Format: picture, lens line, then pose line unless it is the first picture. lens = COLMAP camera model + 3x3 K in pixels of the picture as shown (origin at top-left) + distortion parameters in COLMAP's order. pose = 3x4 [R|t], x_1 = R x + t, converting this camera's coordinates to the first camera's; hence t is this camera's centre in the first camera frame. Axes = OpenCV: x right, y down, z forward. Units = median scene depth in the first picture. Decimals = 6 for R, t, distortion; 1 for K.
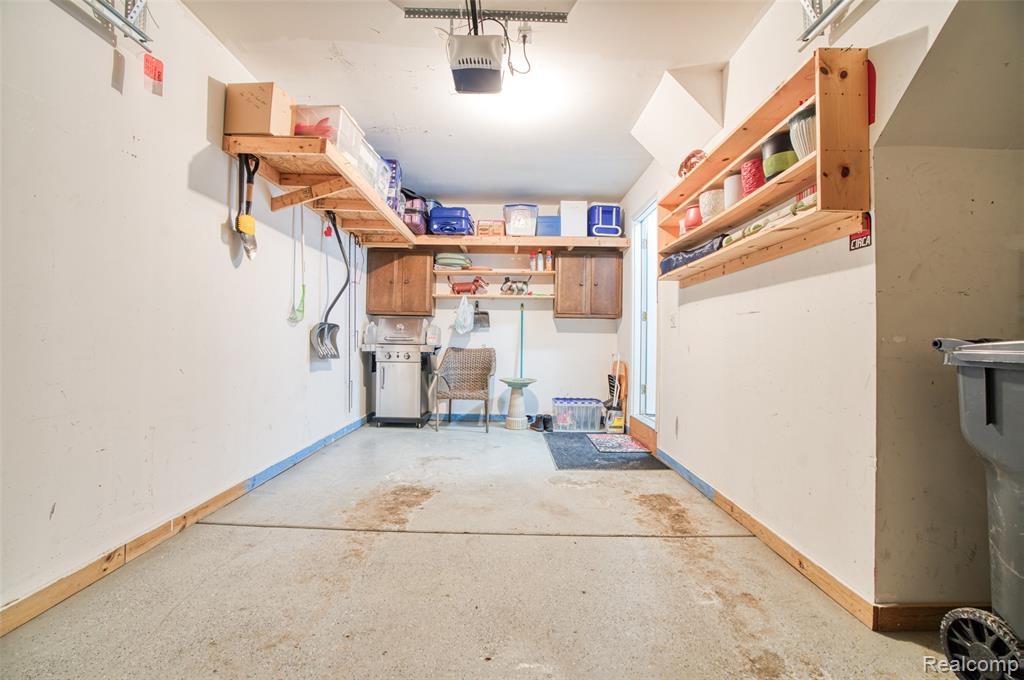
lens RADIAL K [[472.8, 0, 505.4], [0, 472.8, 336.8], [0, 0, 1]] dist [-0.000970, -0.000018]
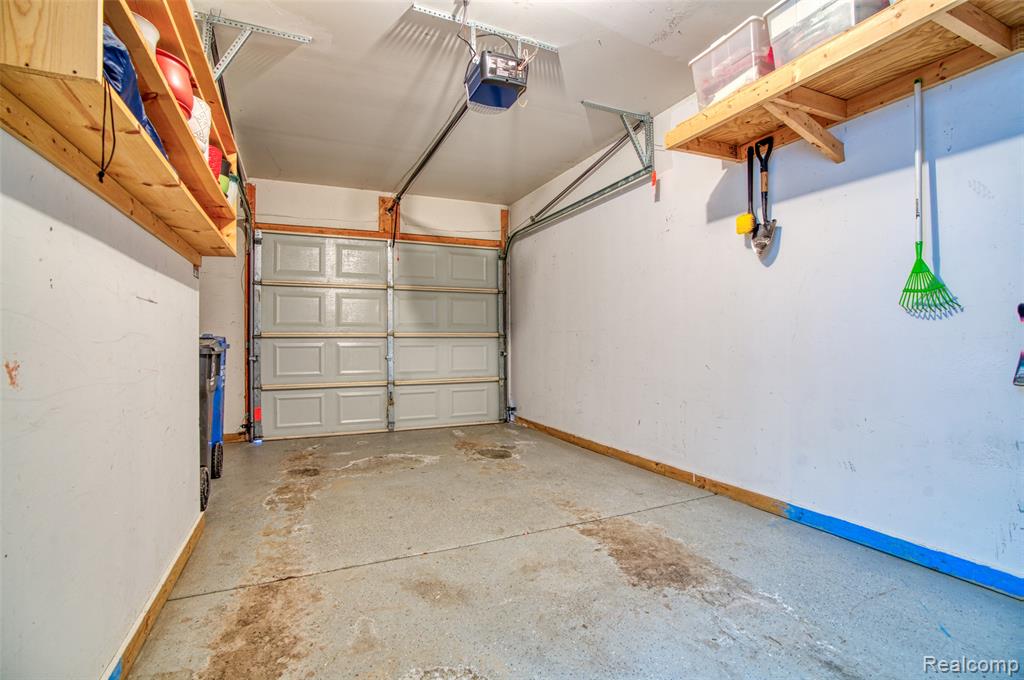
lens RADIAL K [[472.8, 0, 502.4], [0, 472.8, 340.5], [0, 0, 1]] dist [-0.000970, -0.000018]
pose [[-0.911547, -0.002902, -0.411185, 0.319814], [0.003976, 0.999866, -0.015872, 0.016775], [0.411176, -0.016103, -0.911414, 1.749906]]
